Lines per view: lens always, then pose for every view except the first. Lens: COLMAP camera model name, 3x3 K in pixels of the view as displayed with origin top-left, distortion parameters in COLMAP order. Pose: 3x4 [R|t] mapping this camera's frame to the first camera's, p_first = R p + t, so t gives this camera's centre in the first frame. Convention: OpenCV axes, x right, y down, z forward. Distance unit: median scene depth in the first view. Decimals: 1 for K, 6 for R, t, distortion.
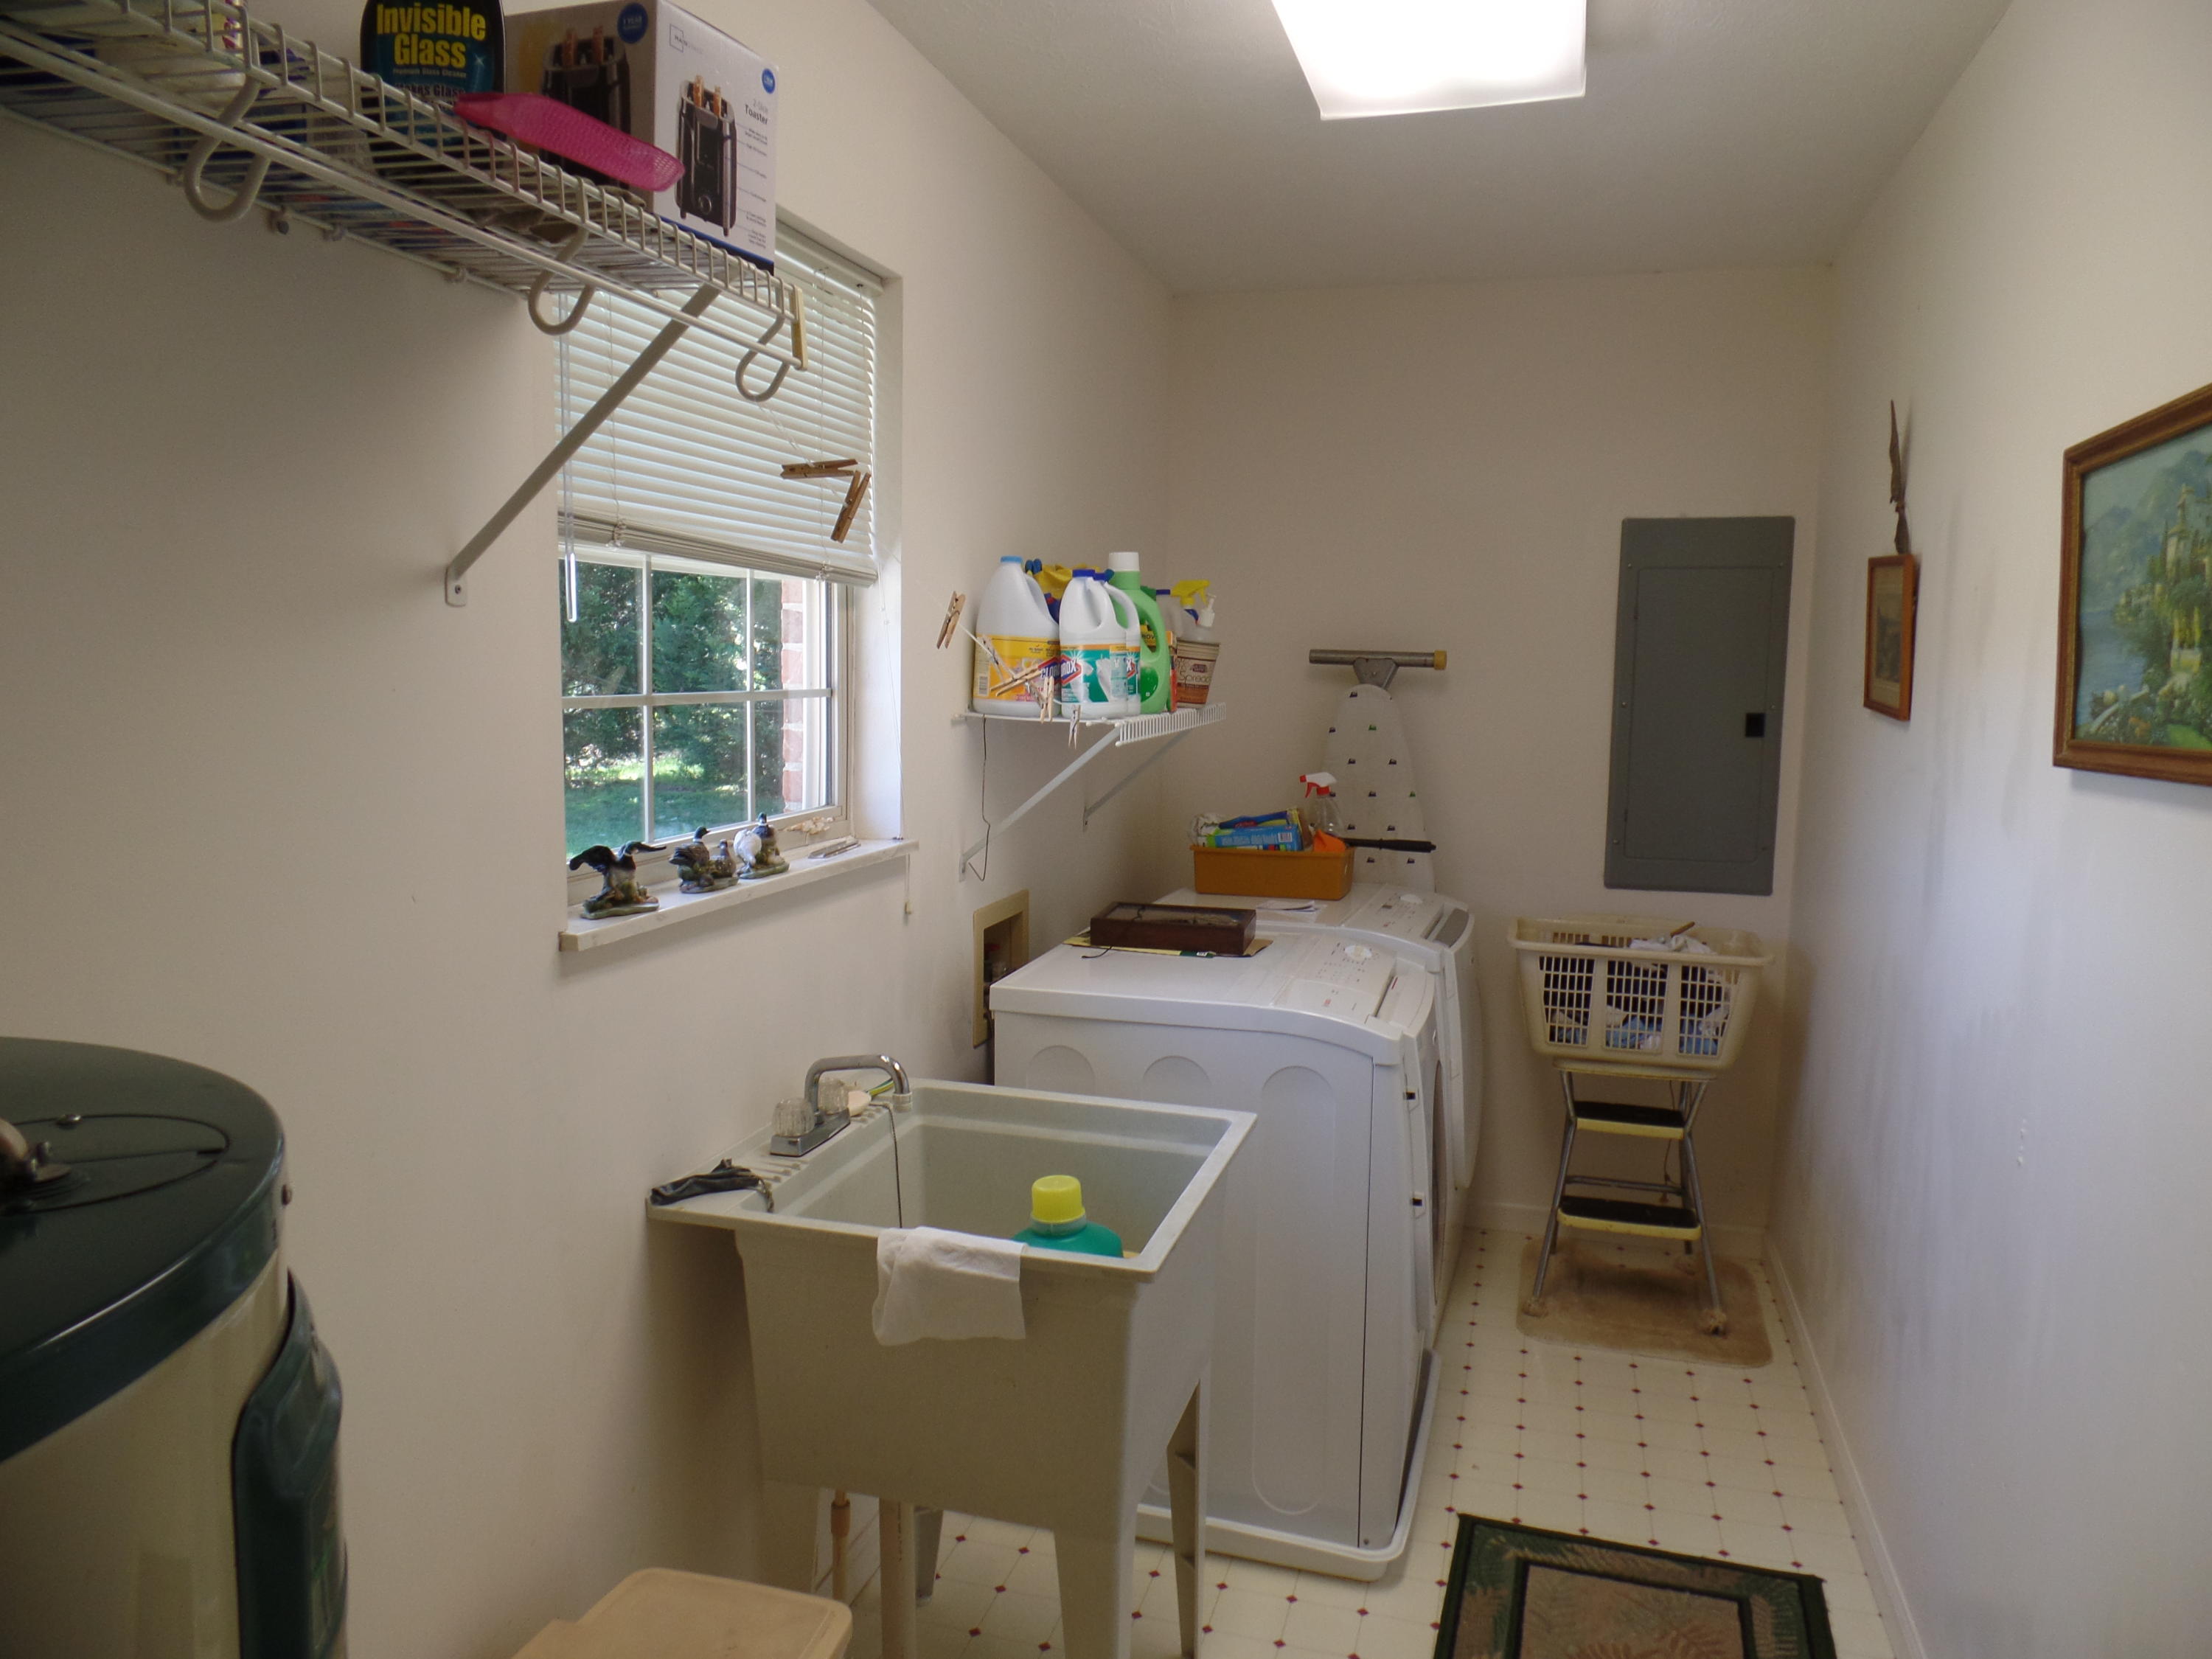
lens RADIAL K [[1534.2, 0, 1122.9], [0, 1534.2, 837.1], [0, 0, 1]] dist [-0.006592, 0.001473]
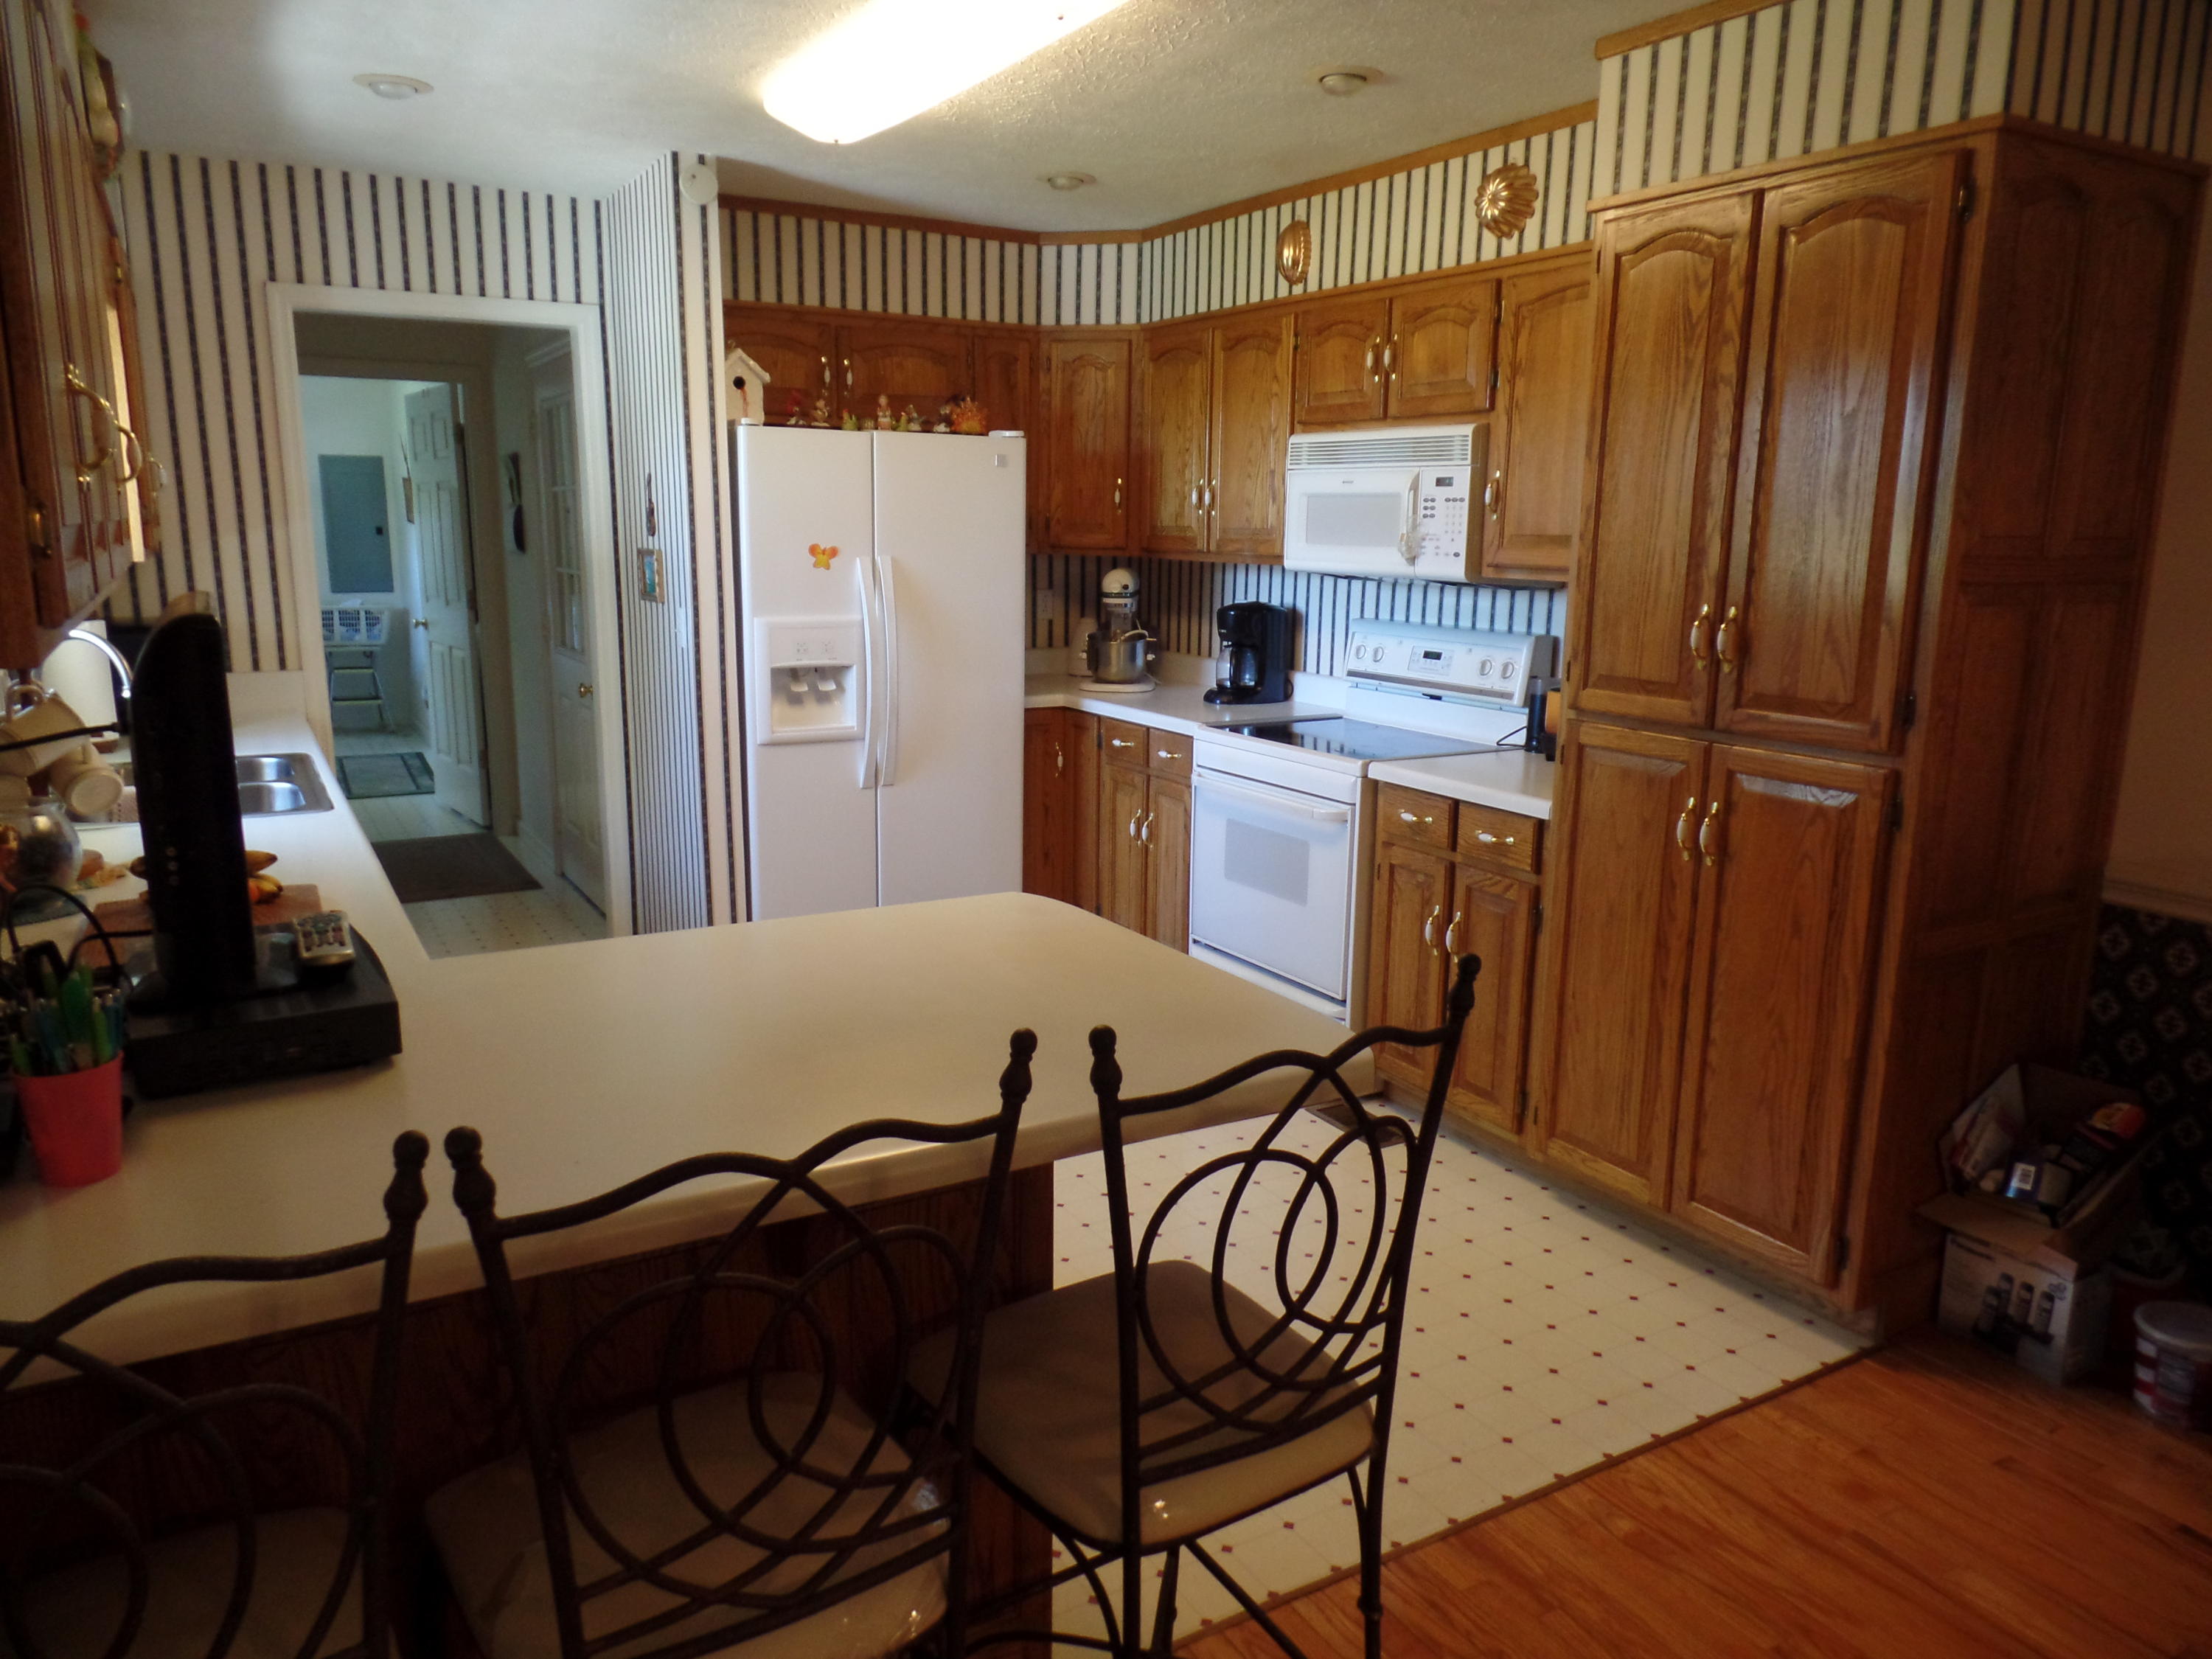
lens RADIAL K [[1534.2, 0, 1122.9], [0, 1534.2, 837.1], [0, 0, 1]] dist [-0.006592, 0.001473]
pose [[0.689439, -0.149182, 0.708815, -0.792776], [0.079866, 0.988251, 0.130312, 0.246864], [-0.719928, -0.033232, 0.693253, -2.134870]]
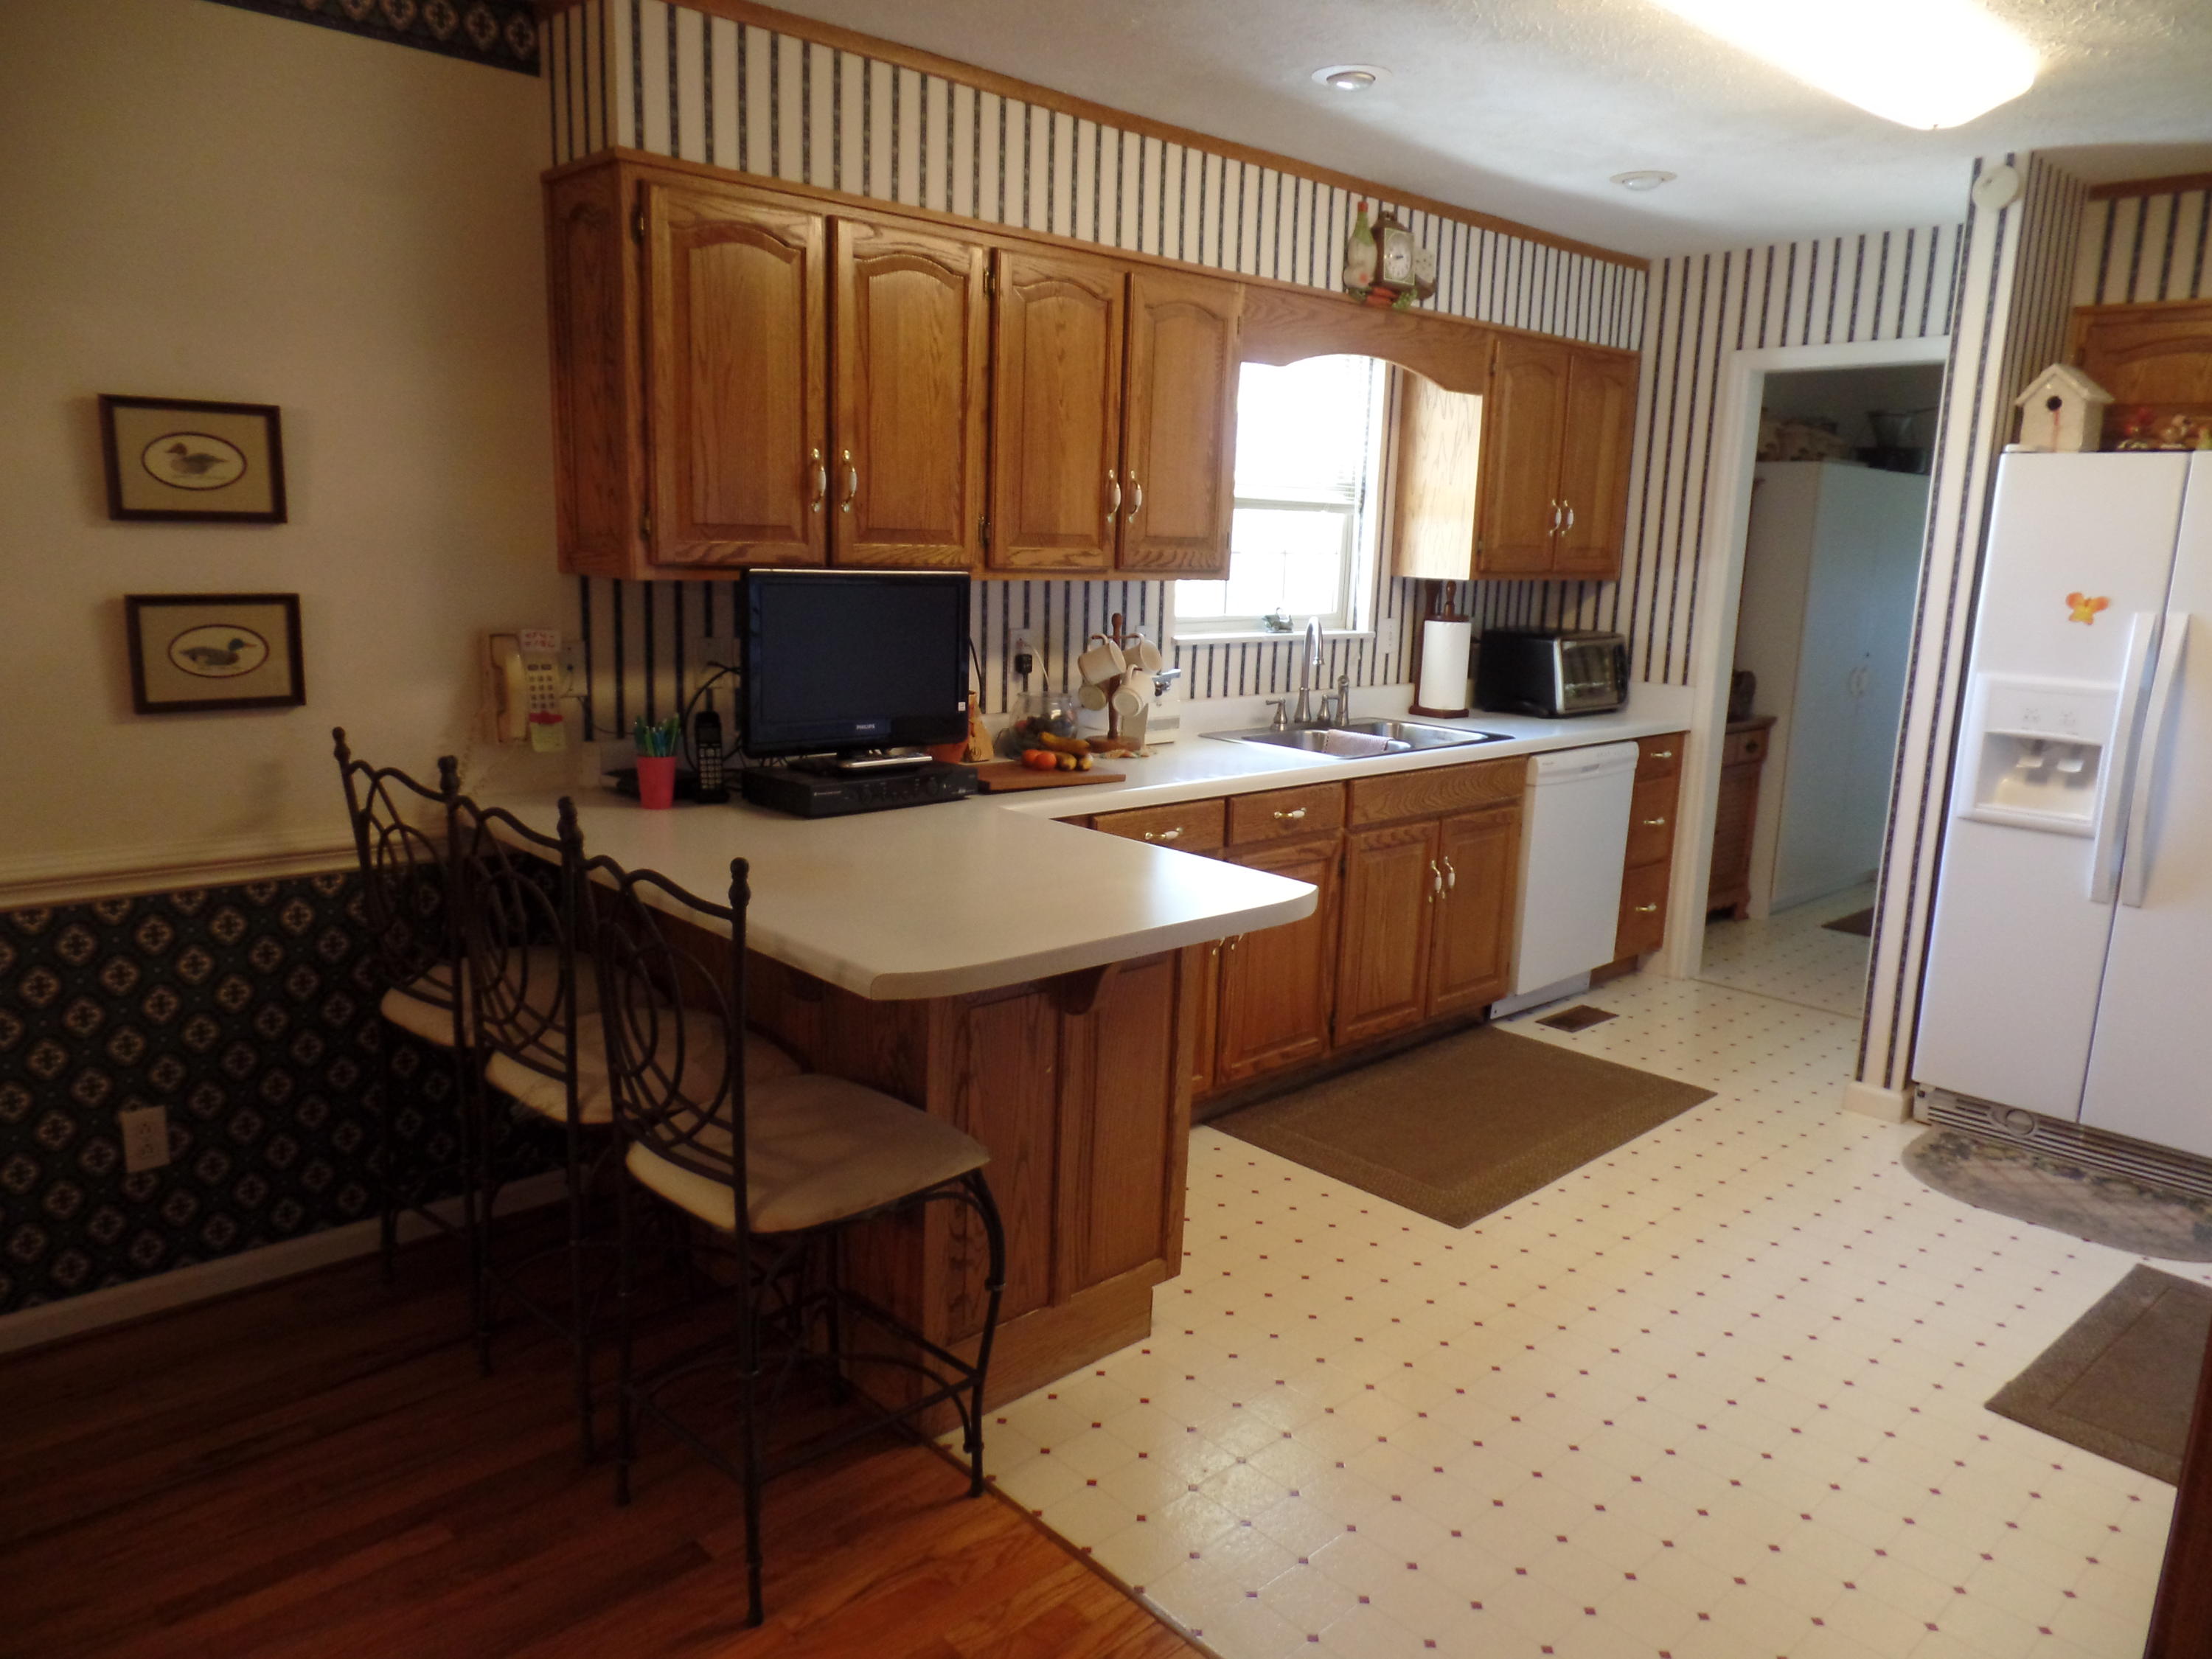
lens RADIAL K [[1538.7, 0, 1113.9], [0, 1538.7, 835.4], [0, 0, 1]] dist [-0.001560, -0.002940]
pose [[0.854944, 0.114454, -0.505935, -0.014493], [-0.080519, 0.992813, 0.088534, 0.277560], [0.512432, -0.034954, 0.858016, -2.310263]]
